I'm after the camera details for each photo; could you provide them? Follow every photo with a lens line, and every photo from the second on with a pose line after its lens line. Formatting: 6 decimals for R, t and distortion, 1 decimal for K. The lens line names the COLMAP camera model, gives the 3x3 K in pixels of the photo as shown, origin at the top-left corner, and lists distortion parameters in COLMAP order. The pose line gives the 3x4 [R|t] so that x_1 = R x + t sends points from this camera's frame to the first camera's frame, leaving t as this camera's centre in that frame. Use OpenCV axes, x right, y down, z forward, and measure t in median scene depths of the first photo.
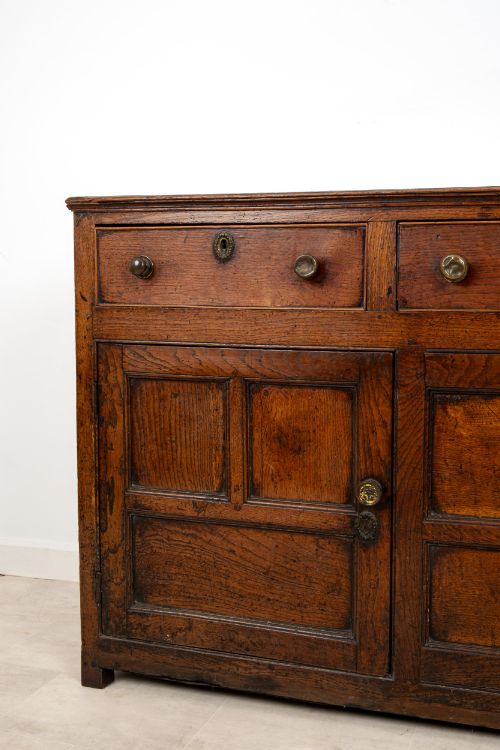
lens RADIAL K [[948.1, 0, 258.7], [0, 948.1, 382.3], [0, 0, 1]] dist [-0.033037, 0.000000]
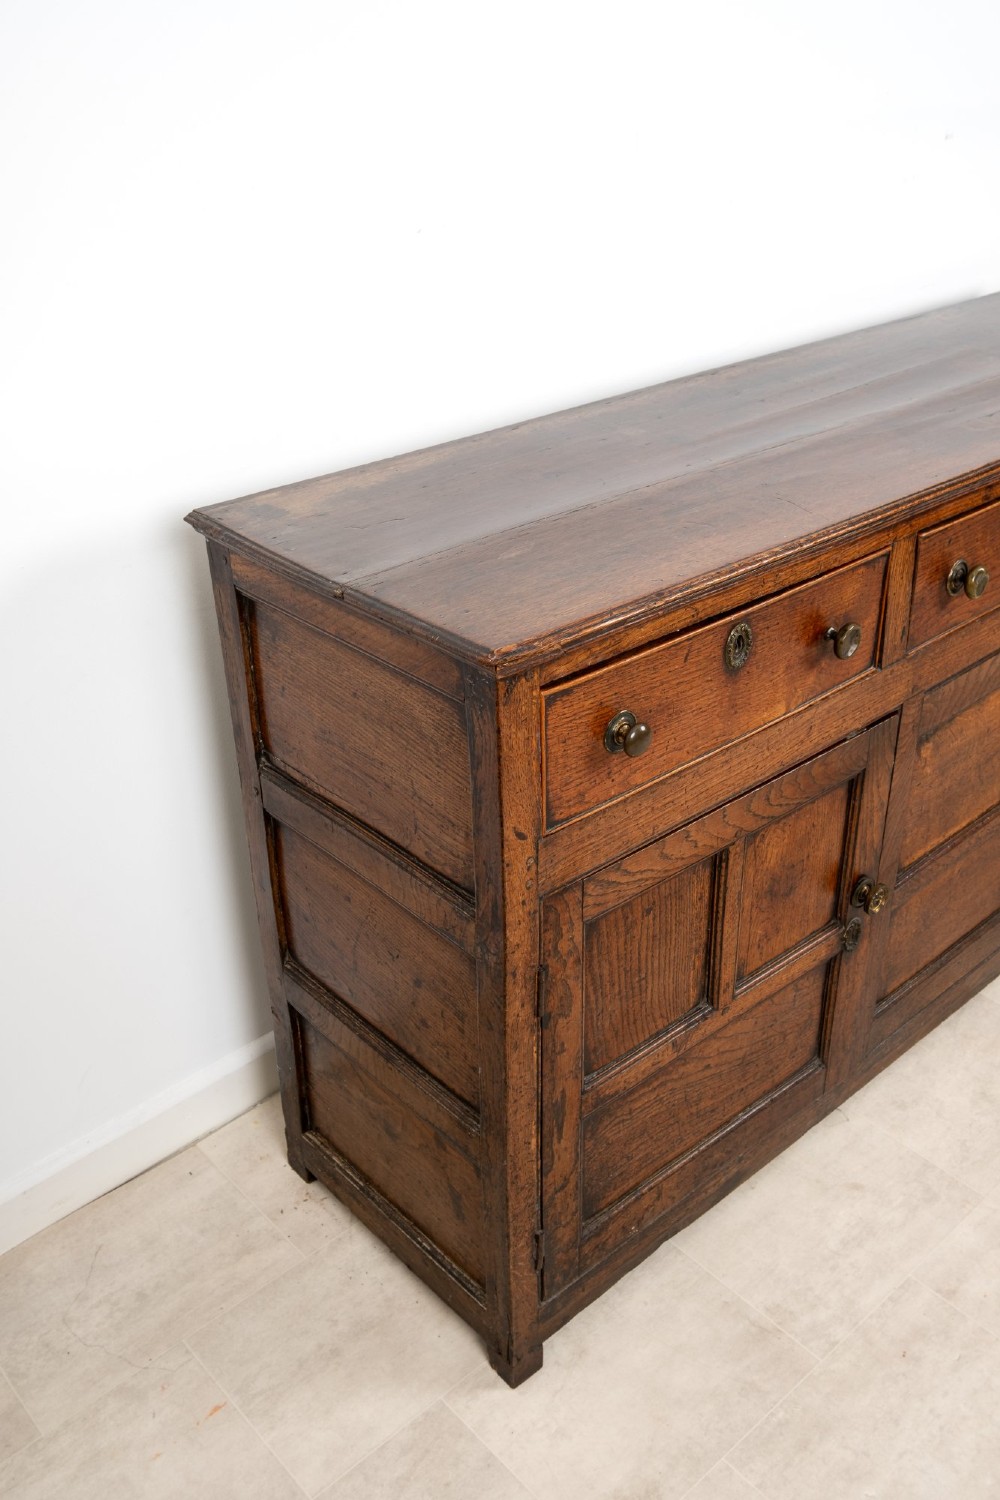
lens RADIAL K [[1346.0, 0, 498.9], [0, 1346.0, 756.3], [0, 0, 1]] dist [-0.080874, 0.085747]
pose [[0.479150, -0.440746, 0.759051, -0.712306], [0.102539, 0.886972, 0.450296, -0.445824], [-0.871723, -0.137927, 0.470186, 0.738533]]
